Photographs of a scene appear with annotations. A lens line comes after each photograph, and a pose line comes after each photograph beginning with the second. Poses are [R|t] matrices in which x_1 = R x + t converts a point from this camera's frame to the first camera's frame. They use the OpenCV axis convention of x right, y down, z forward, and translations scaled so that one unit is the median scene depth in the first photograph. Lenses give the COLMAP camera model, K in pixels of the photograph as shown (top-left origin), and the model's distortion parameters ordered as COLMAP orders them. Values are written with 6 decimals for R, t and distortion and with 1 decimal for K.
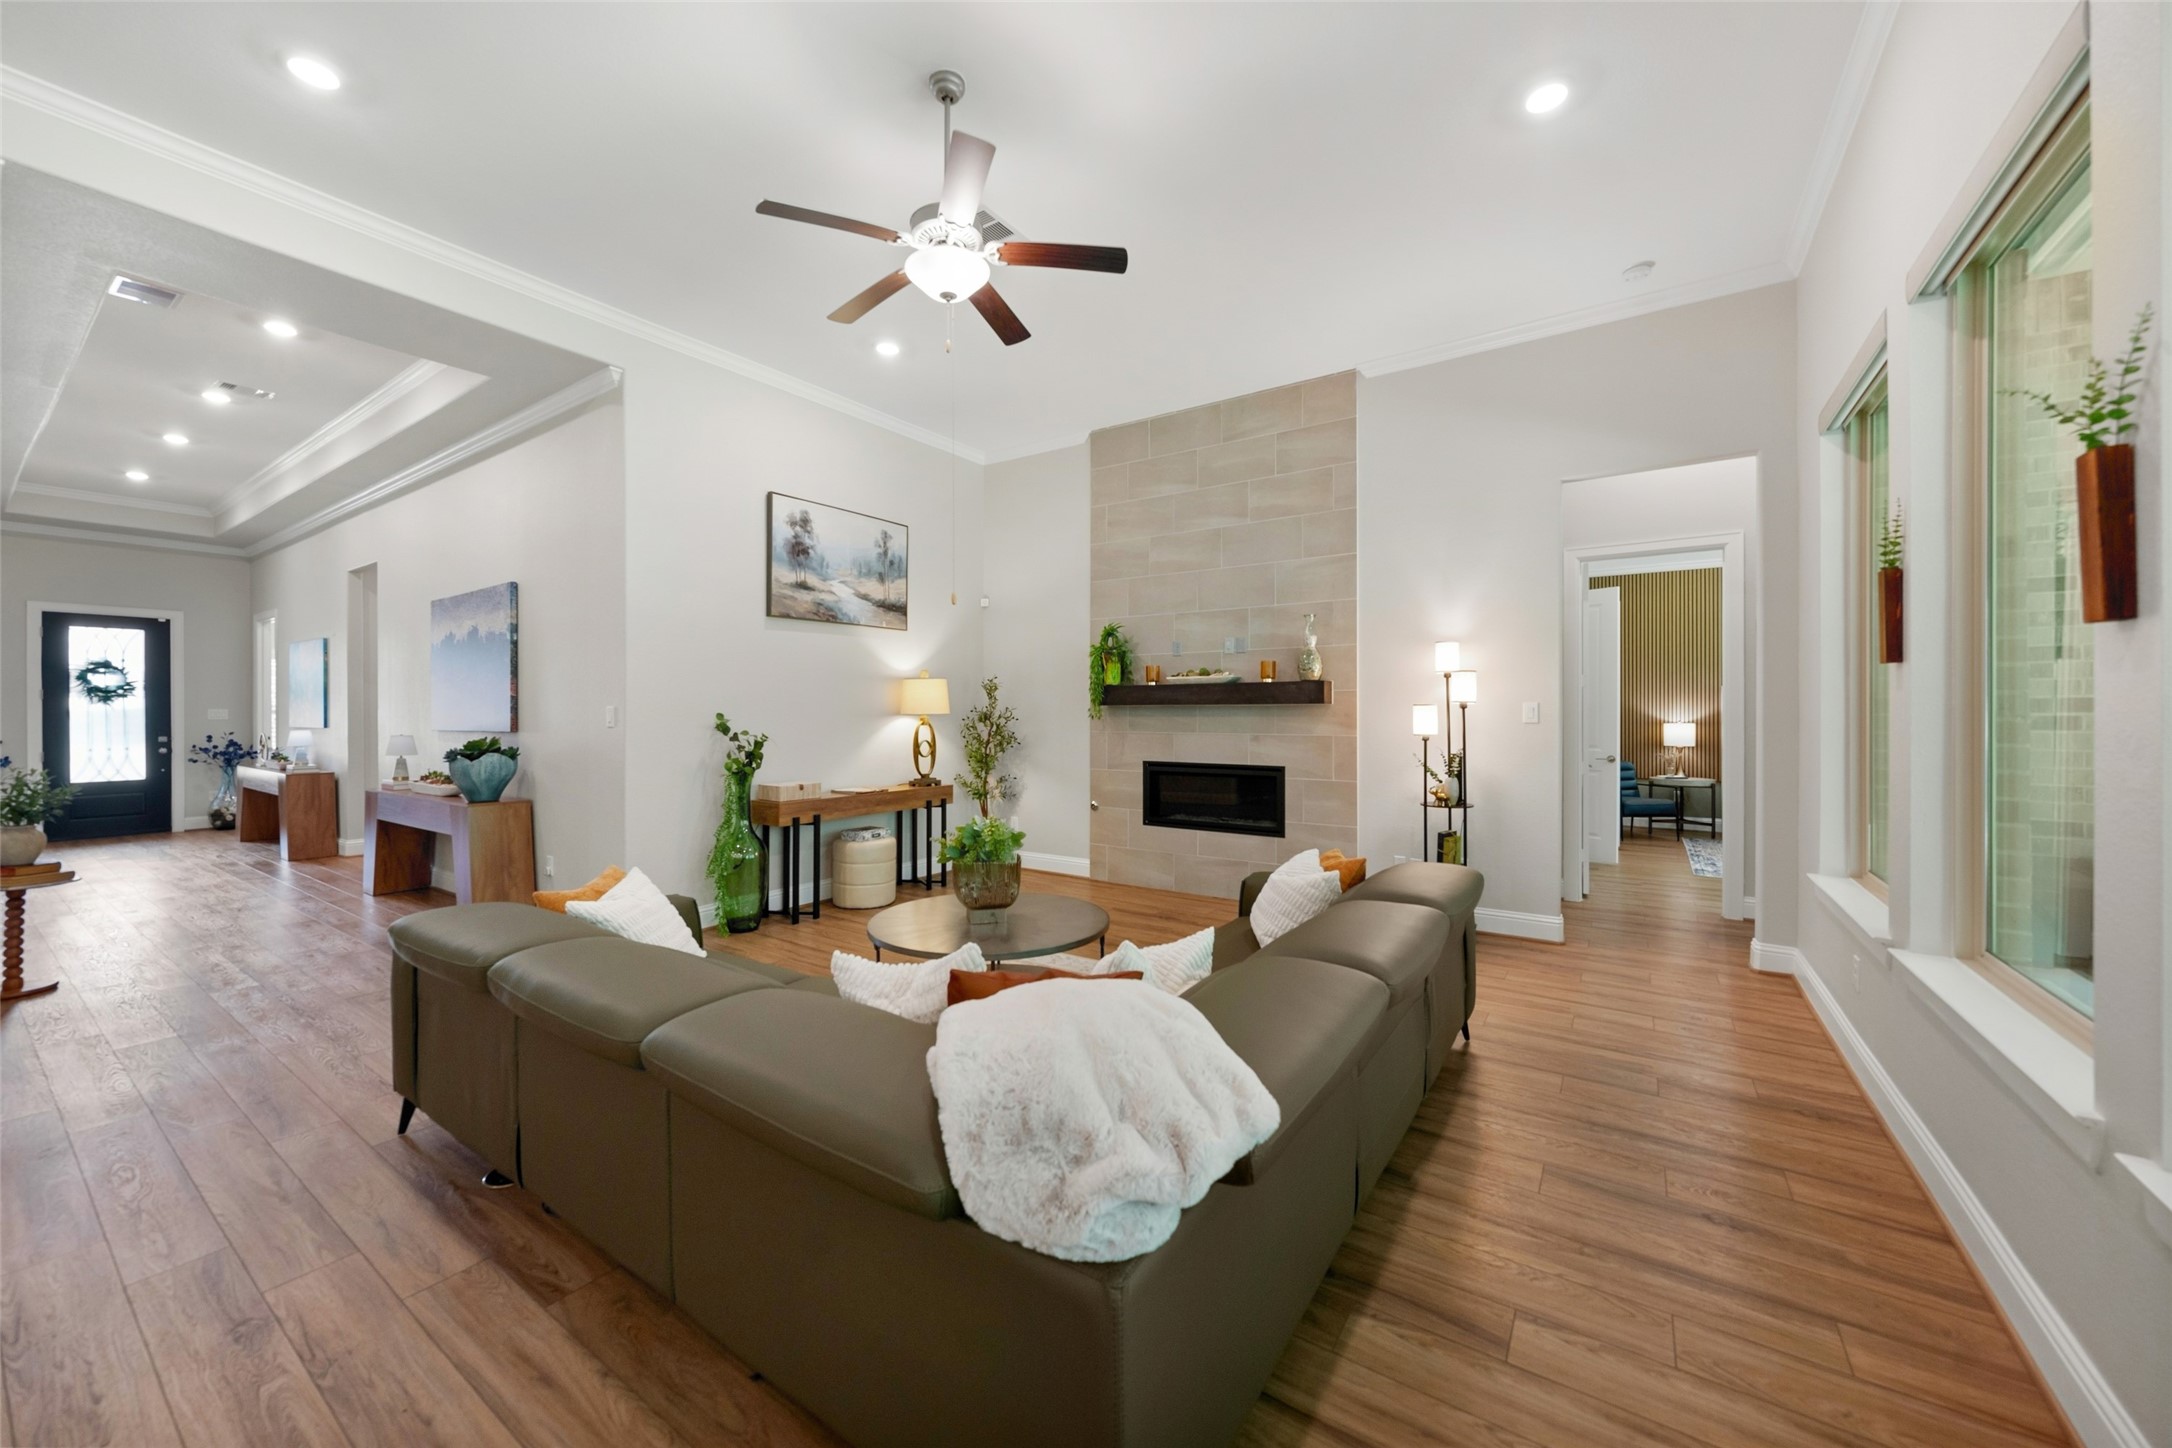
lens RADIAL K [[800.2, 0, 1078.2], [0, 800.2, 716.4], [0, 0, 1]] dist [-0.001128, -0.000096]
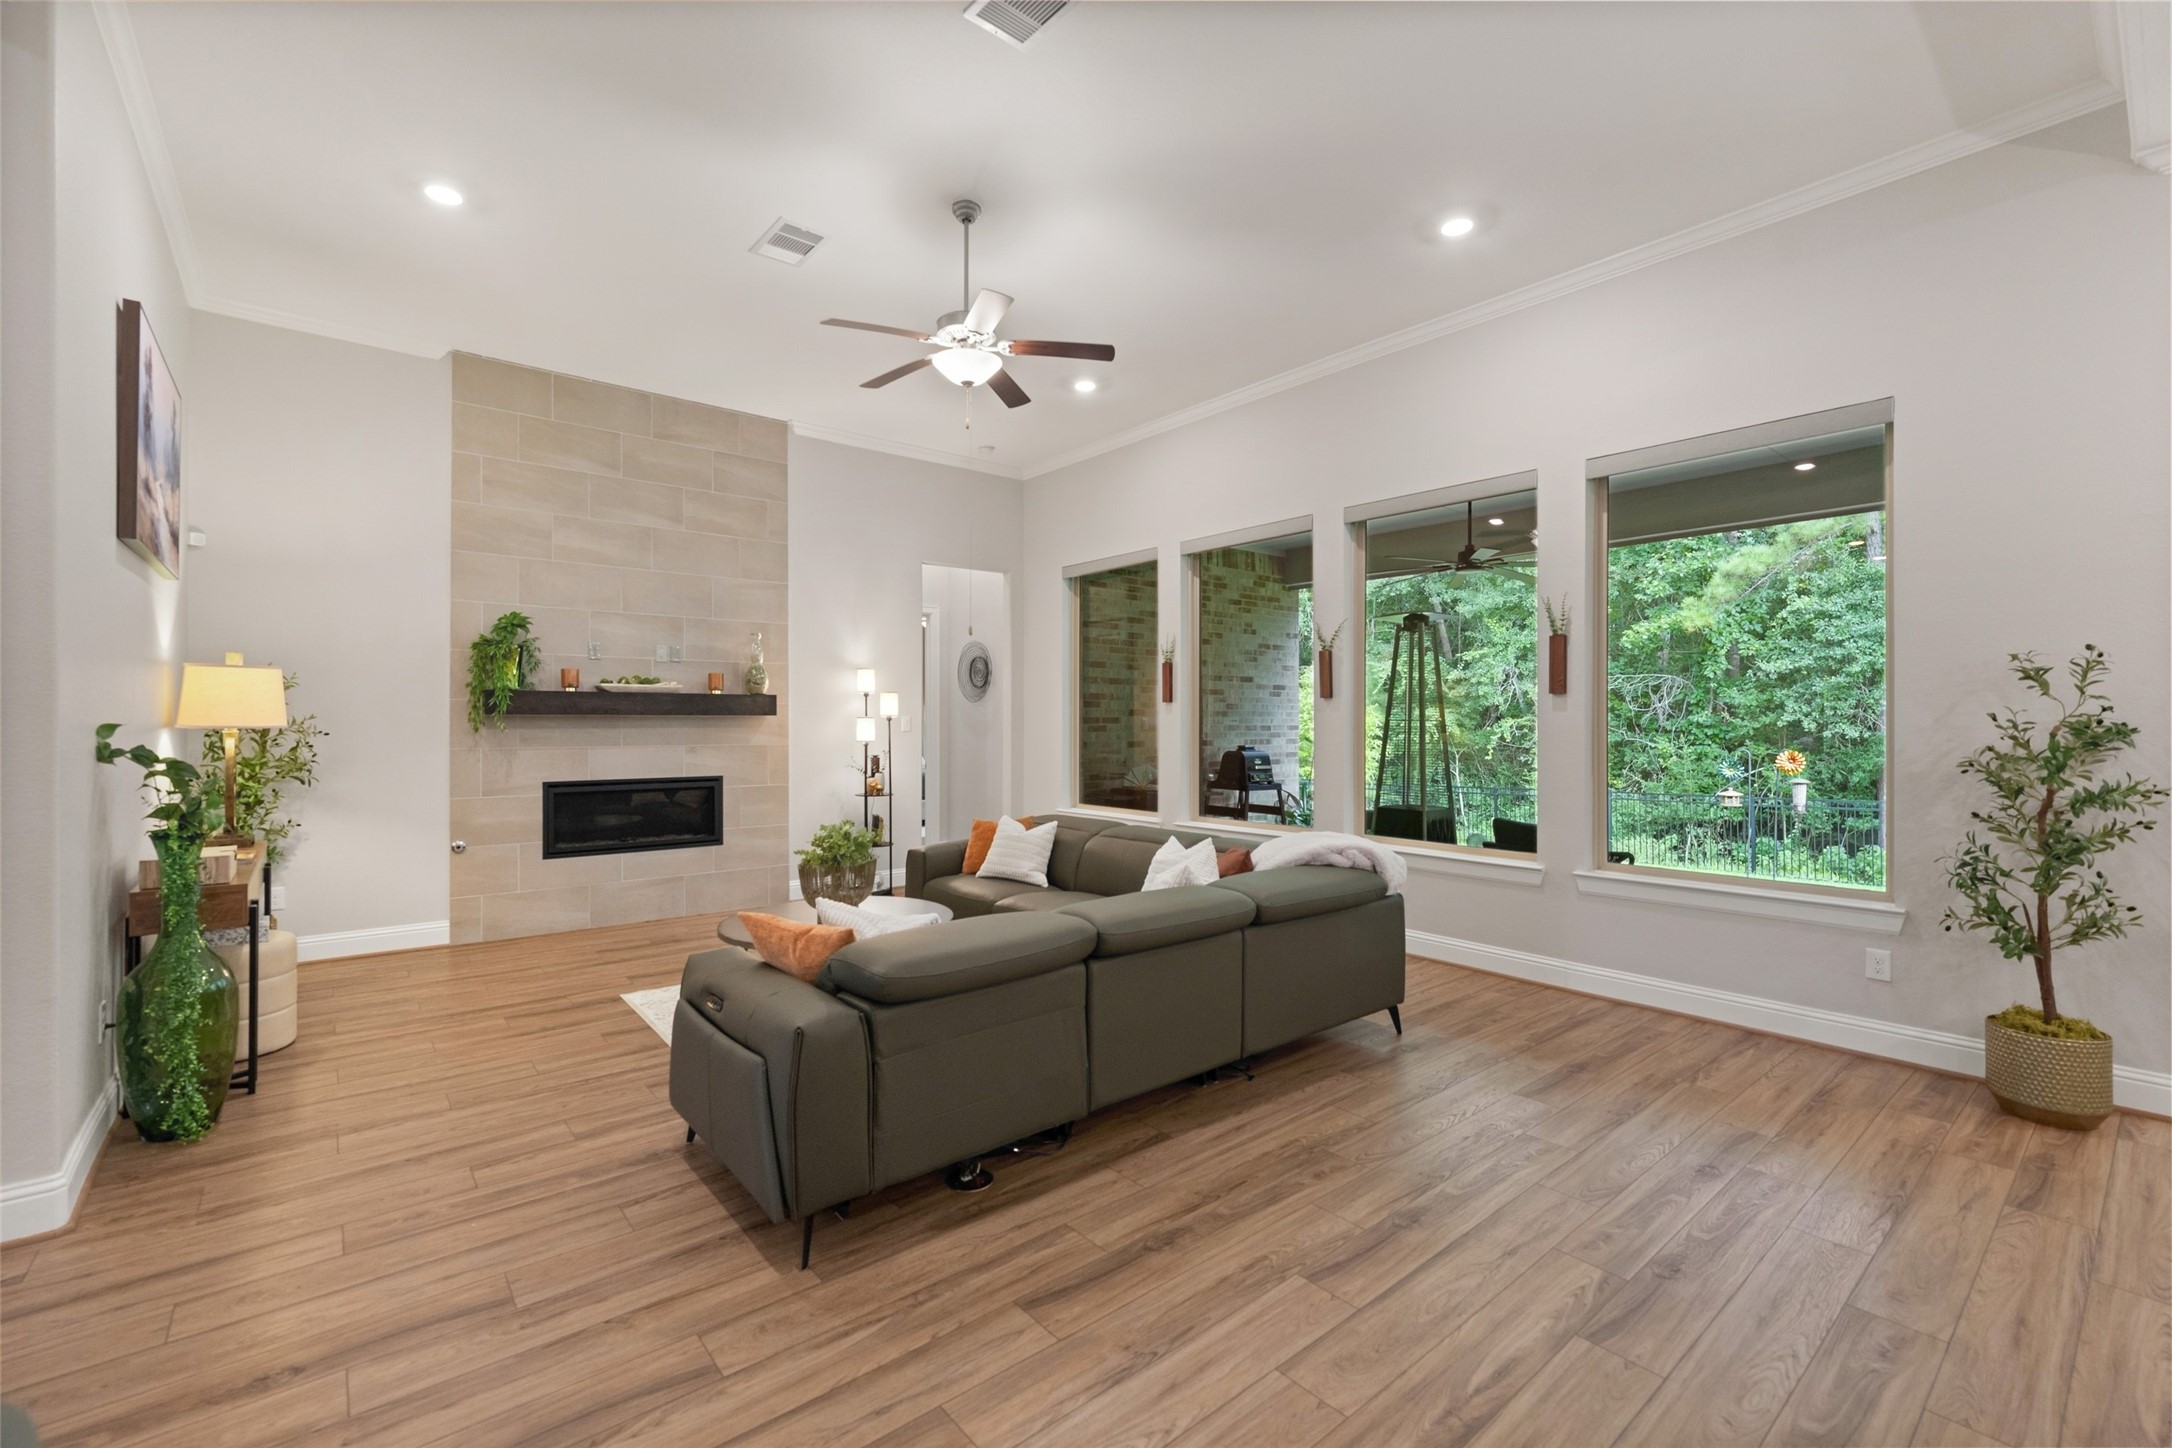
lens RADIAL K [[905.8, 0, 1086.0], [0, 905.8, 724.0], [0, 0, 1]] dist [-0.001211, -0.000059]
pose [[0.276284, -0.000501, 0.961076, -0.736673], [0.003318, 0.999994, -0.000433, -0.002378], [-0.961070, 0.003308, 0.276284, 0.225074]]
